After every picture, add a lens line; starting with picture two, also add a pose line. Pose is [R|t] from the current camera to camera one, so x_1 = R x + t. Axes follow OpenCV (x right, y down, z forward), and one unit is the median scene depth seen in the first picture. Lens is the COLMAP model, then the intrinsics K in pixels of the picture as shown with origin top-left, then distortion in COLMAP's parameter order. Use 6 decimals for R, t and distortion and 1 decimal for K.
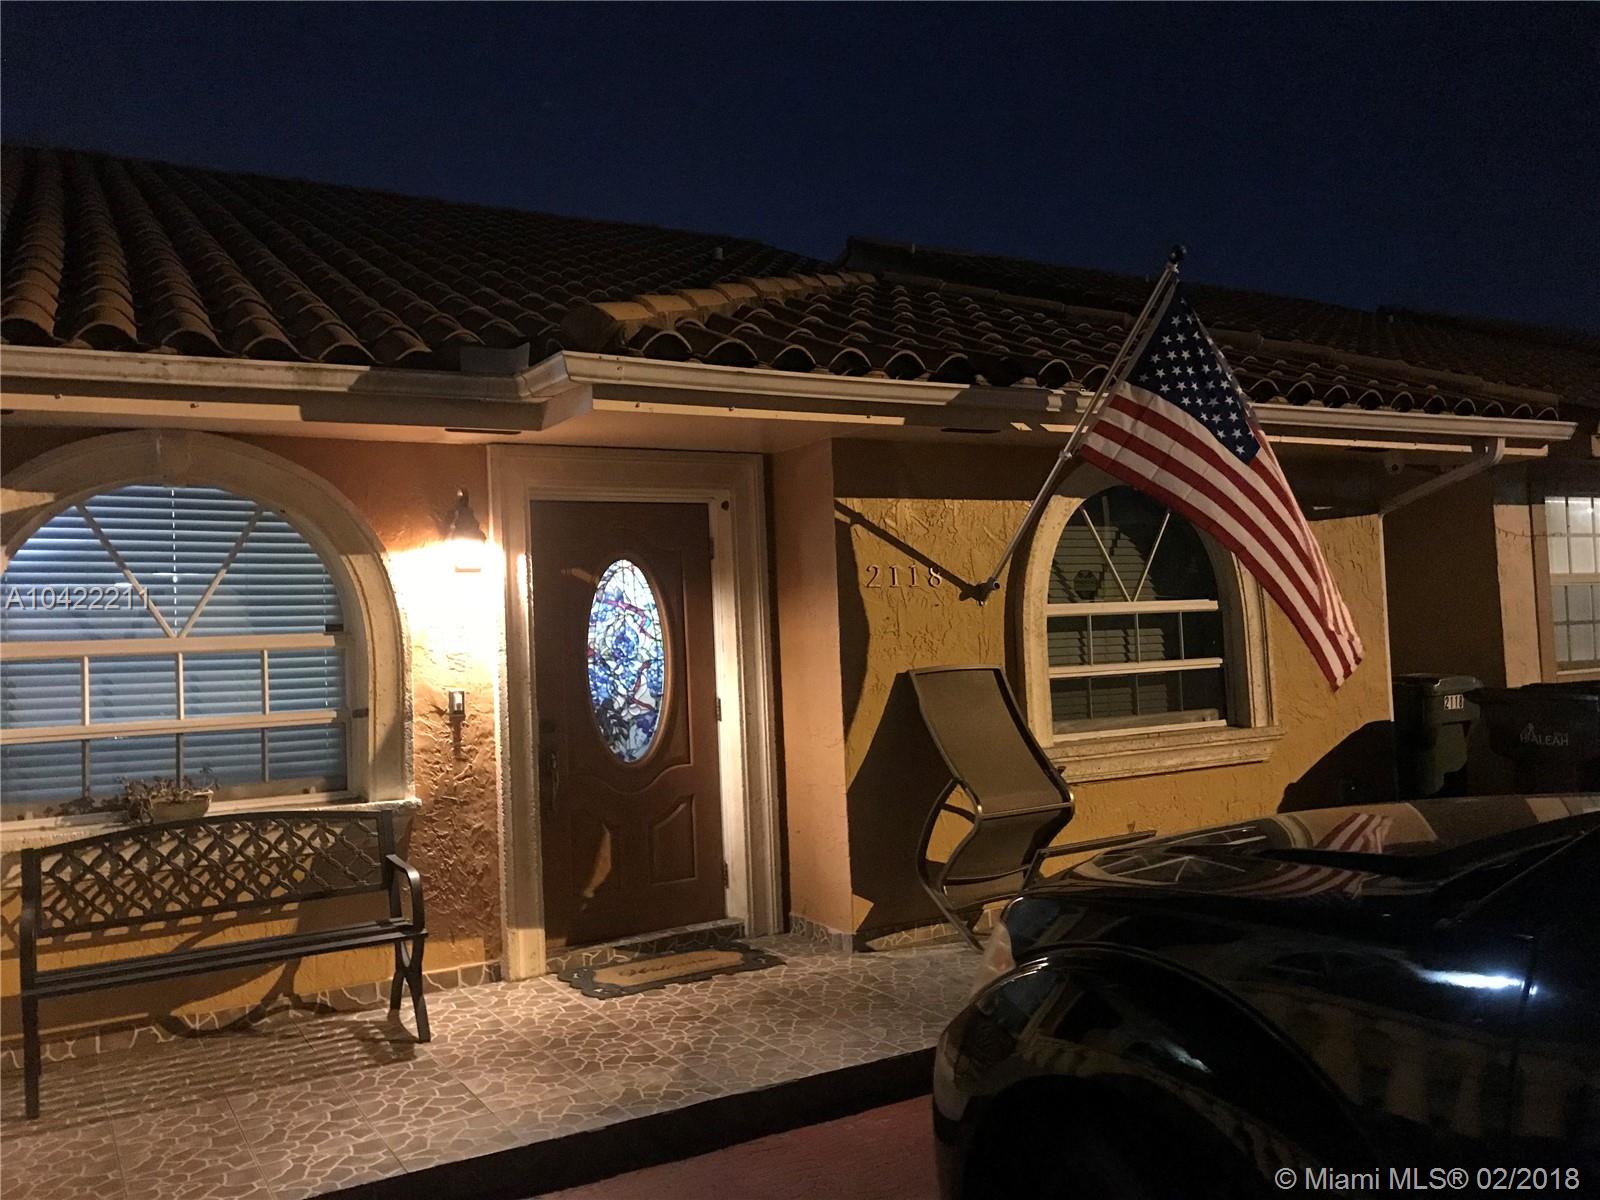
lens RADIAL K [[1330.3, 0, 799.7], [0, 1330.3, 599.3], [0, 0, 1]] dist [0.032587, -0.019723]
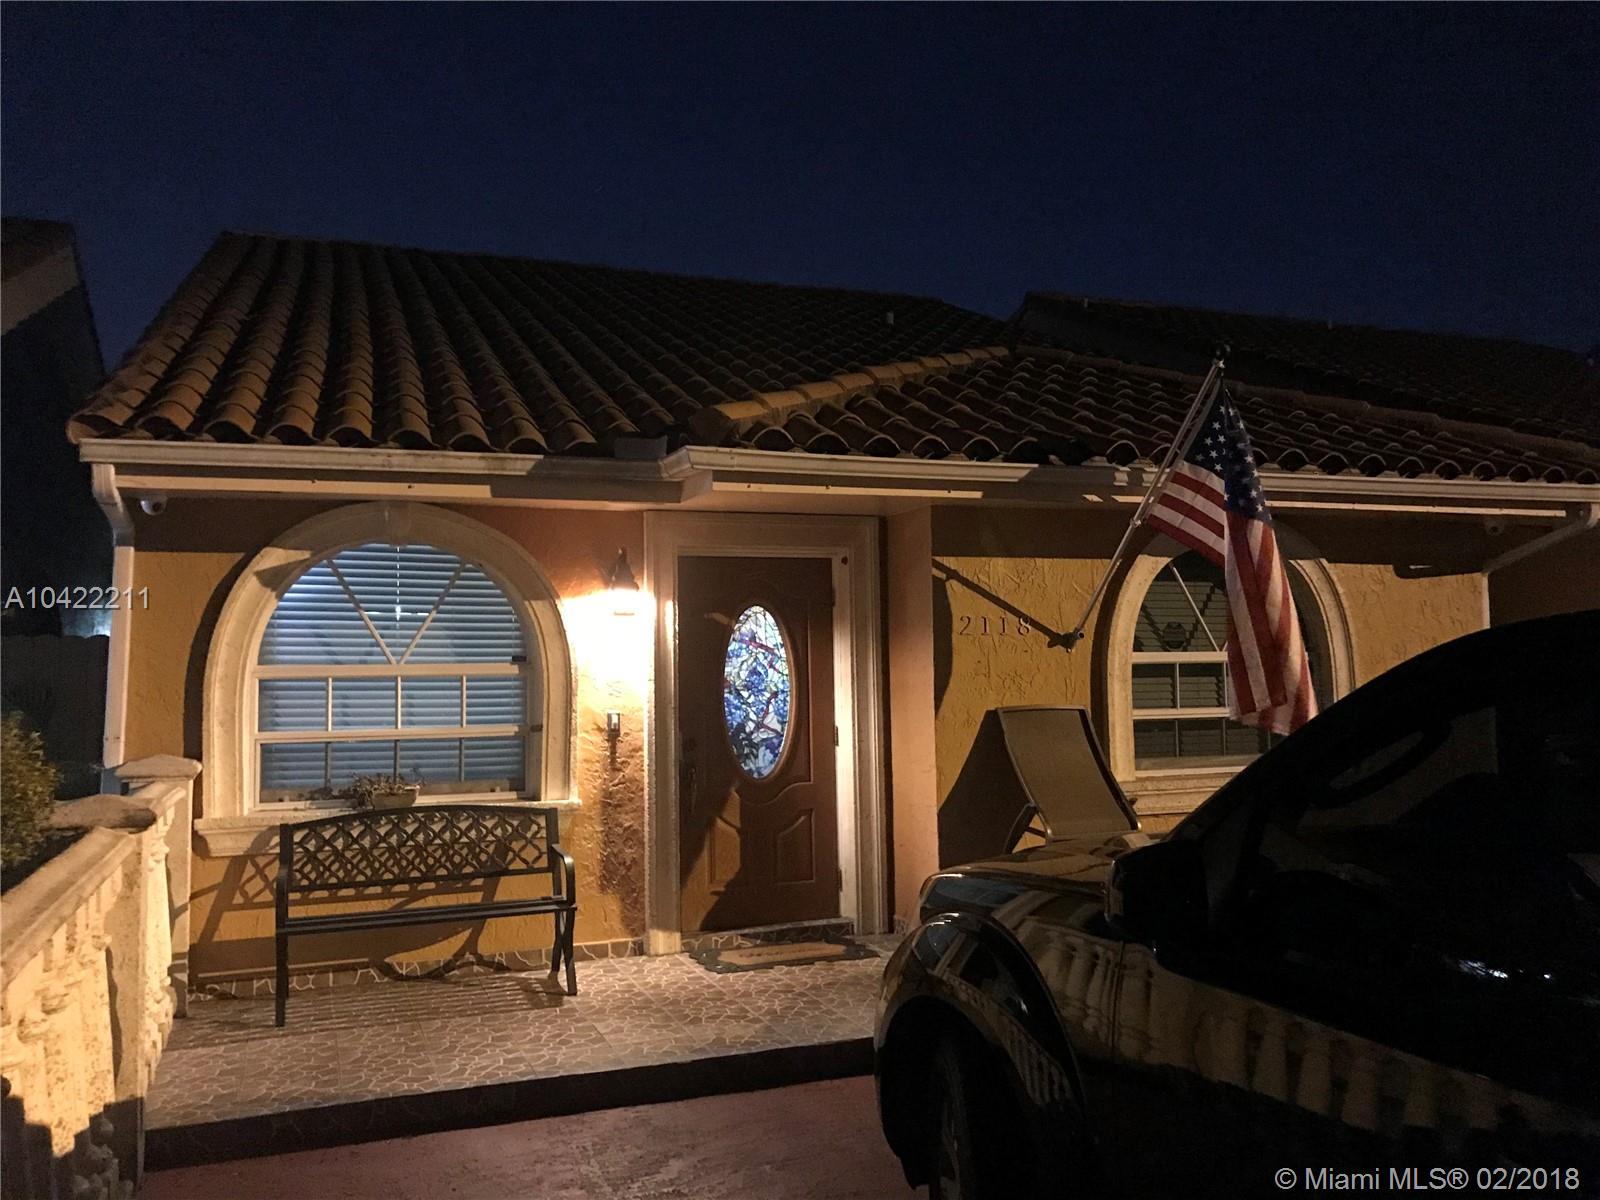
lens RADIAL K [[1330.3, 0, 801.2], [0, 1330.3, 600.7], [0, 0, 1]] dist [0.032587, -0.019723]
pose [[0.986156, 0.018641, -0.164772, 0.112705], [-0.021787, 0.999613, -0.017302, -0.016873], [0.164385, 0.020653, 0.986180, -0.175360]]
